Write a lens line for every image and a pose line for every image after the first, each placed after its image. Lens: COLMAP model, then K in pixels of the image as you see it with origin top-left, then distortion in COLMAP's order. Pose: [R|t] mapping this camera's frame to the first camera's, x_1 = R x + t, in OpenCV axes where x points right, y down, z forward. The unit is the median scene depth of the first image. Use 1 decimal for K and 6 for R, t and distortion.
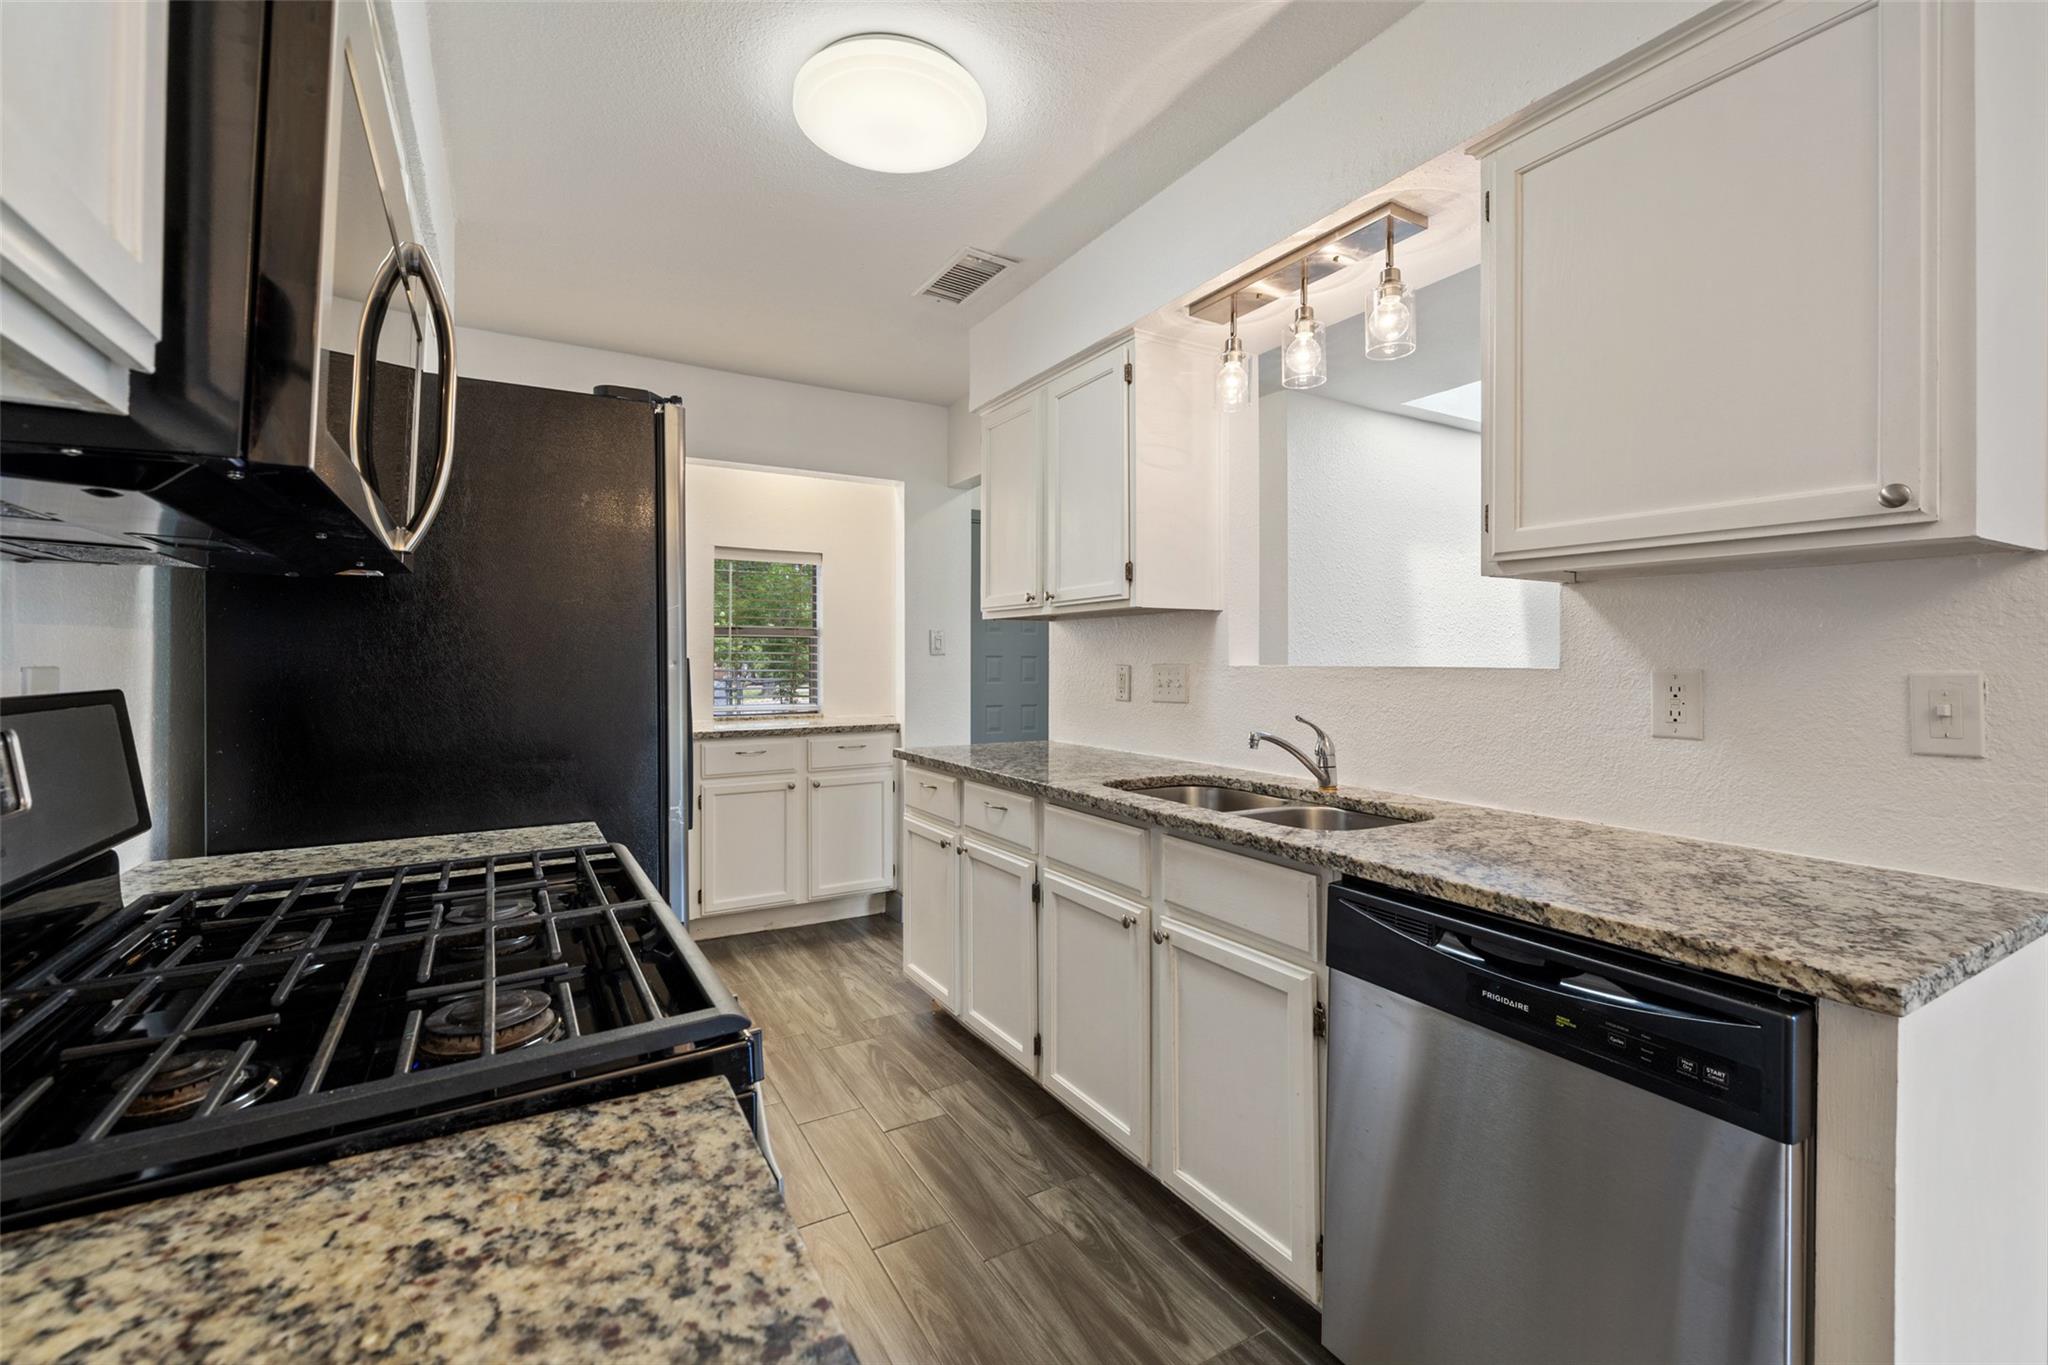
lens RADIAL K [[867.0, 0, 1019.4], [0, 867.0, 656.9], [0, 0, 1]] dist [0.002035, 0.000321]
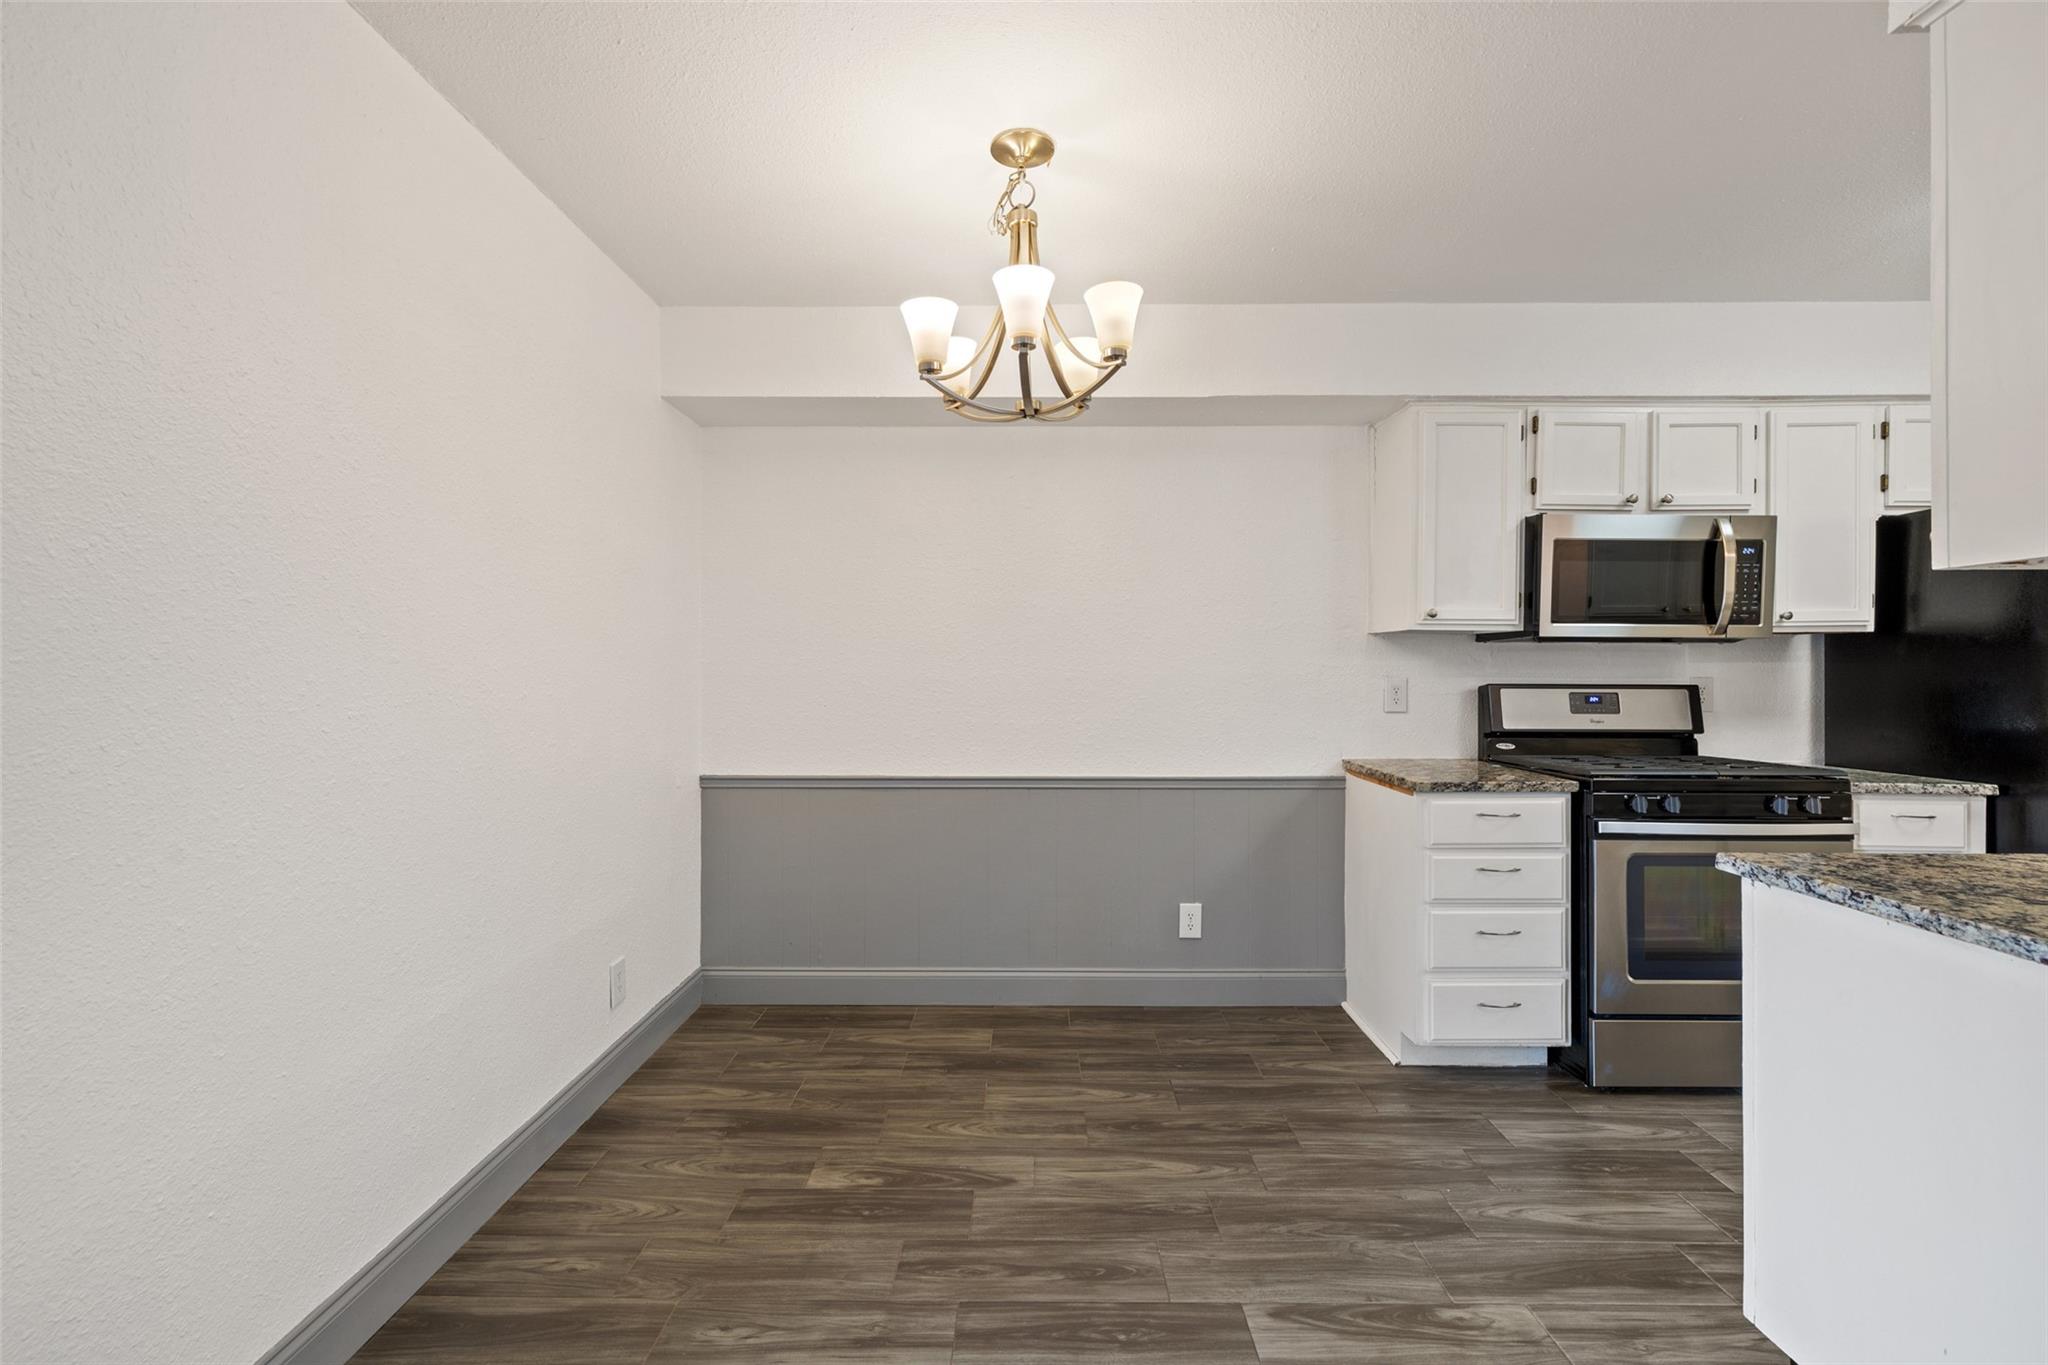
lens RADIAL K [[867.0, 0, 1022.8], [0, 867.0, 671.7], [0, 0, 1]] dist [0.002035, 0.000321]
pose [[-0.514102, -0.001714, -0.857727, 1.224618], [0.000401, 0.999997, -0.002238, -0.000355], [0.857729, -0.001495, -0.514100, 0.250309]]
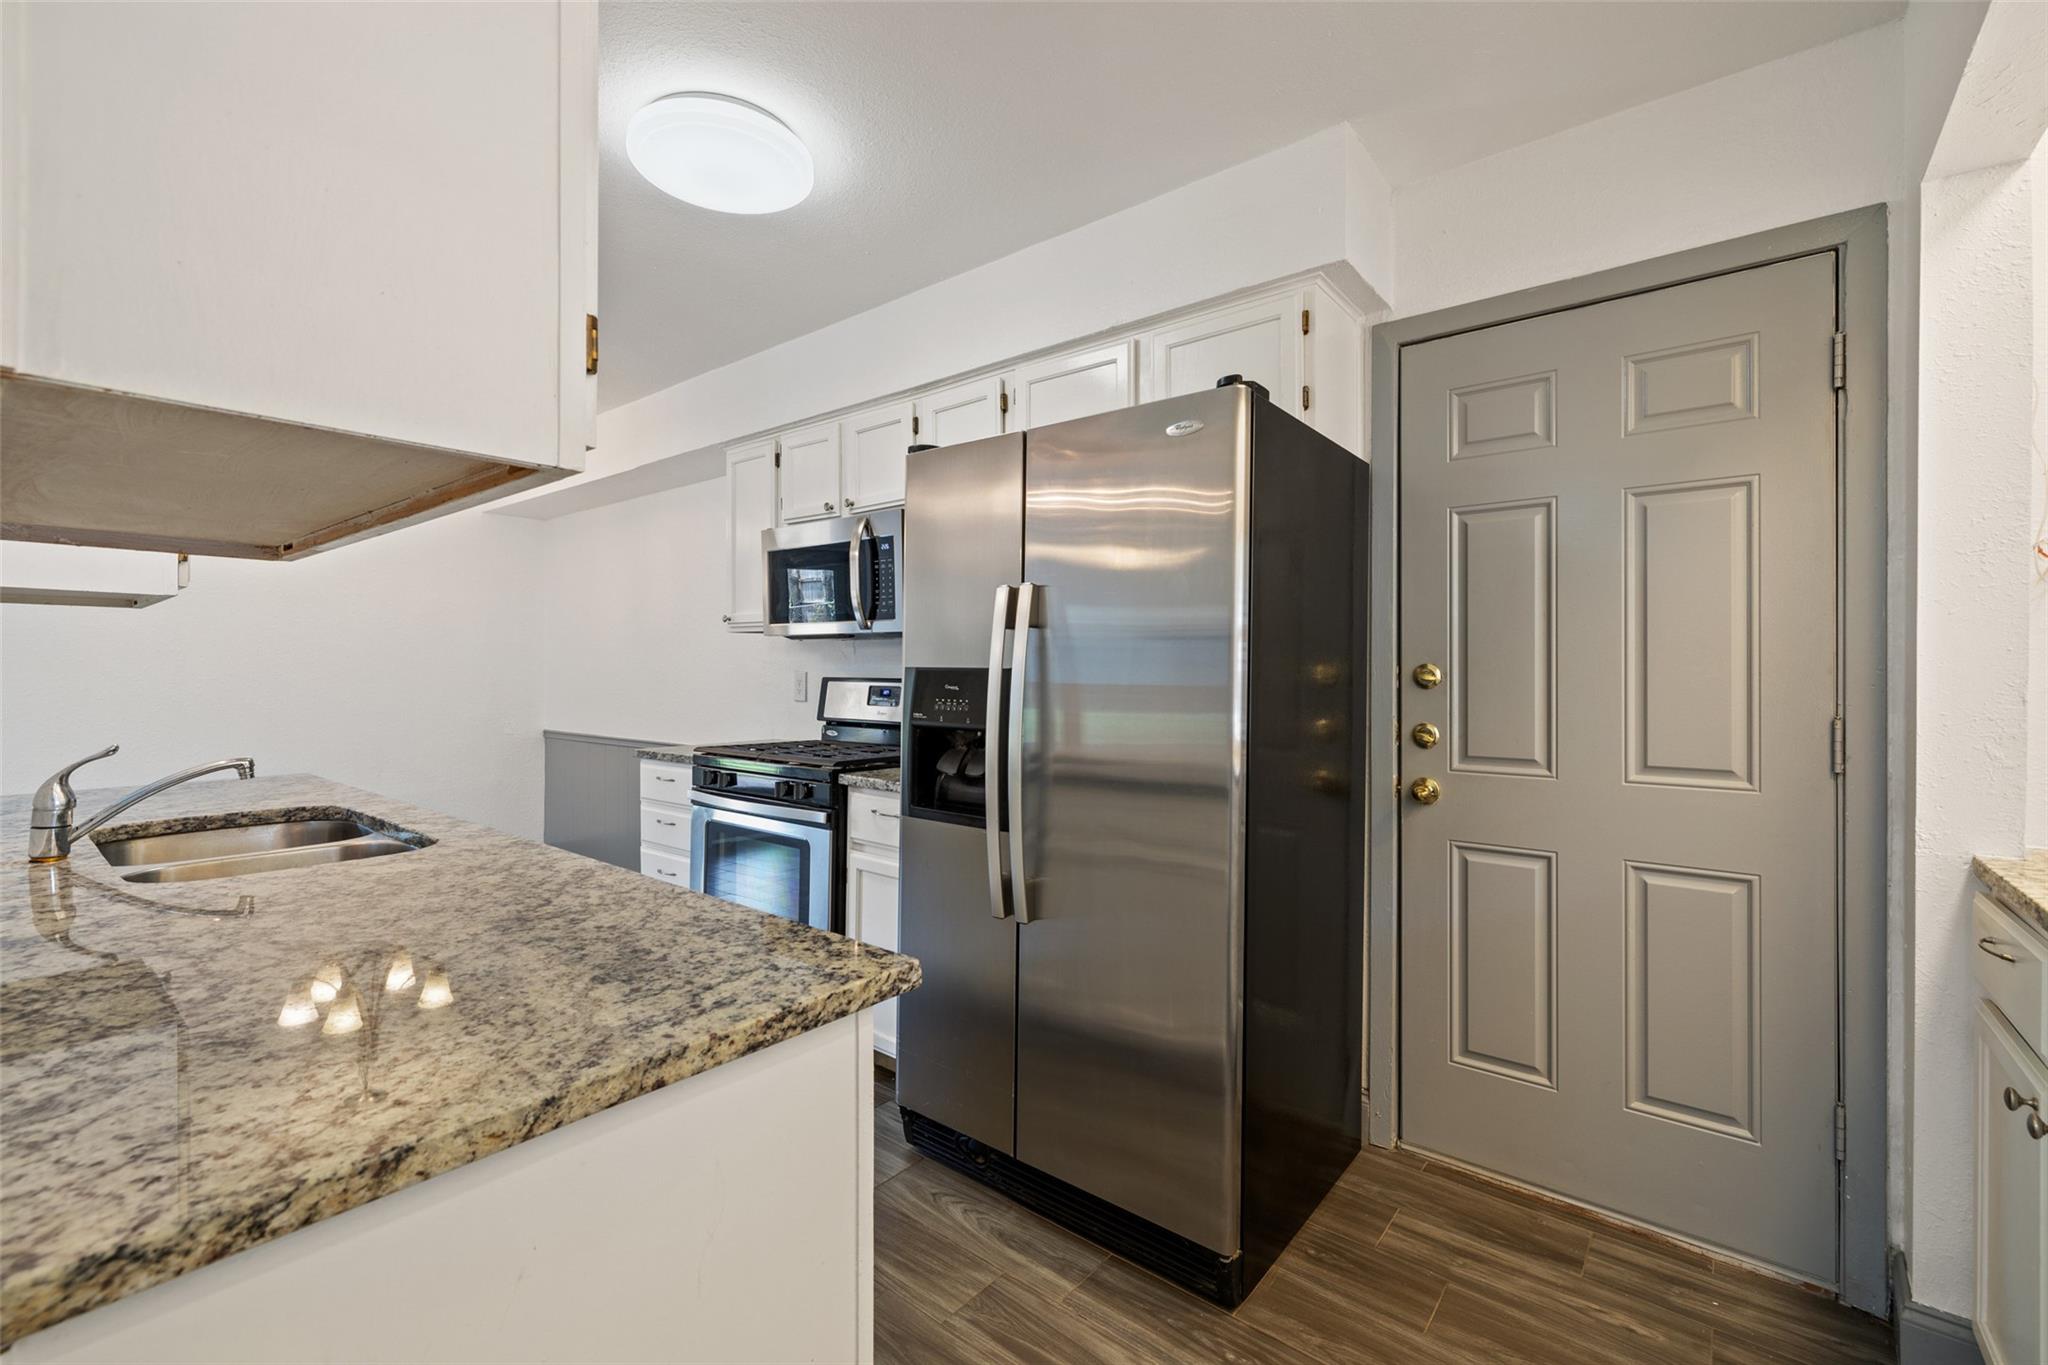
lens RADIAL K [[867.0, 0, 1032.8], [0, 867.0, 673.9], [0, 0, 1]] dist [0.002035, 0.000321]
pose [[-0.933263, -0.003002, -0.359180, -0.101729], [-0.004109, 0.999989, 0.002320, 0.005405], [0.359169, 0.003641, -0.933265, 1.735216]]
